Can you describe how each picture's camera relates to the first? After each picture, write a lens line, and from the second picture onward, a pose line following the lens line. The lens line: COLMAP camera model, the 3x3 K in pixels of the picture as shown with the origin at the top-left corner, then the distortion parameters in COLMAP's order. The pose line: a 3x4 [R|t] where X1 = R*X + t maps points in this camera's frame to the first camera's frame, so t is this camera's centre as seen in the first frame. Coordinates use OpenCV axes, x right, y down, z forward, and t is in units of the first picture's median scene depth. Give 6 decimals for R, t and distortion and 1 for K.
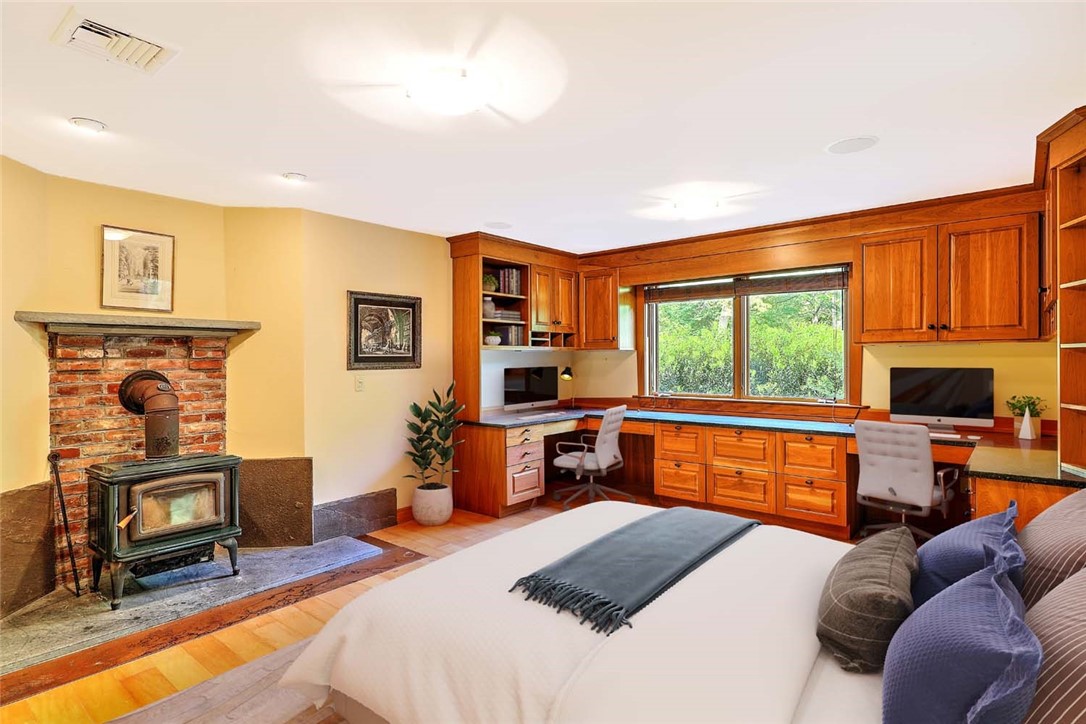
lens RADIAL K [[557.3, 0, 543.0], [0, 557.3, 362.0], [0, 0, 1]] dist [0.001895, 0.000029]
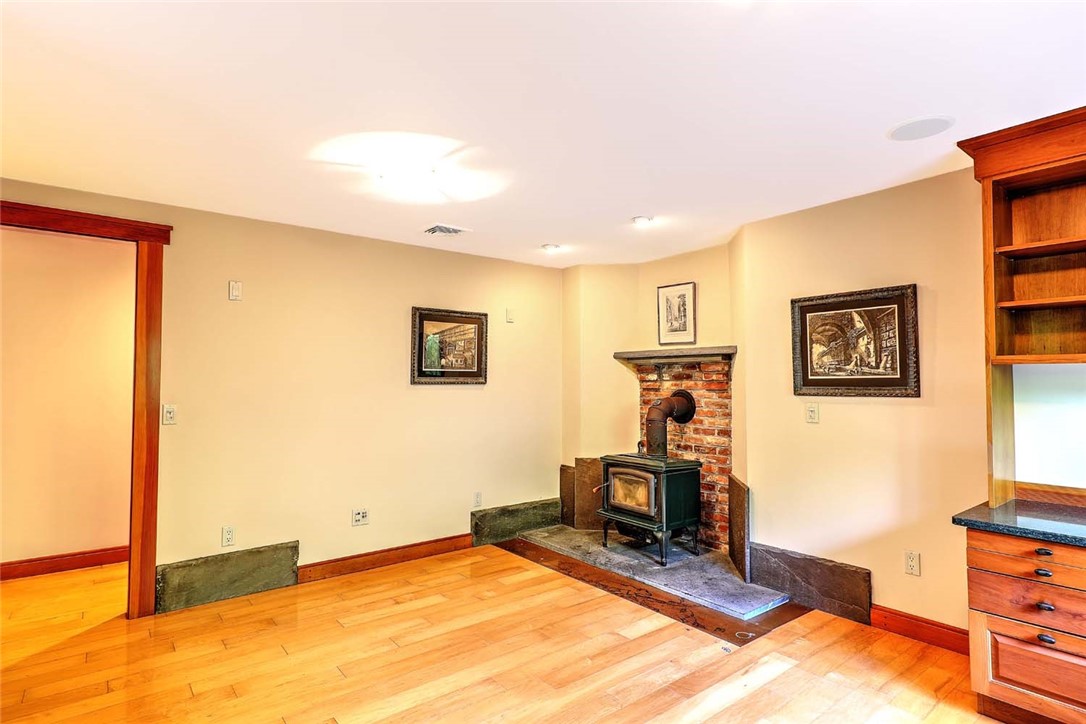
lens RADIAL K [[557.3, 0, 543.0], [0, 557.3, 362.0], [0, 0, 1]] dist [0.001895, 0.000029]
pose [[-0.206150, -0.027289, -0.978140, 0.587585], [-0.002453, 0.999622, -0.027371, -0.012518], [0.978517, -0.003243, -0.206139, 0.888084]]
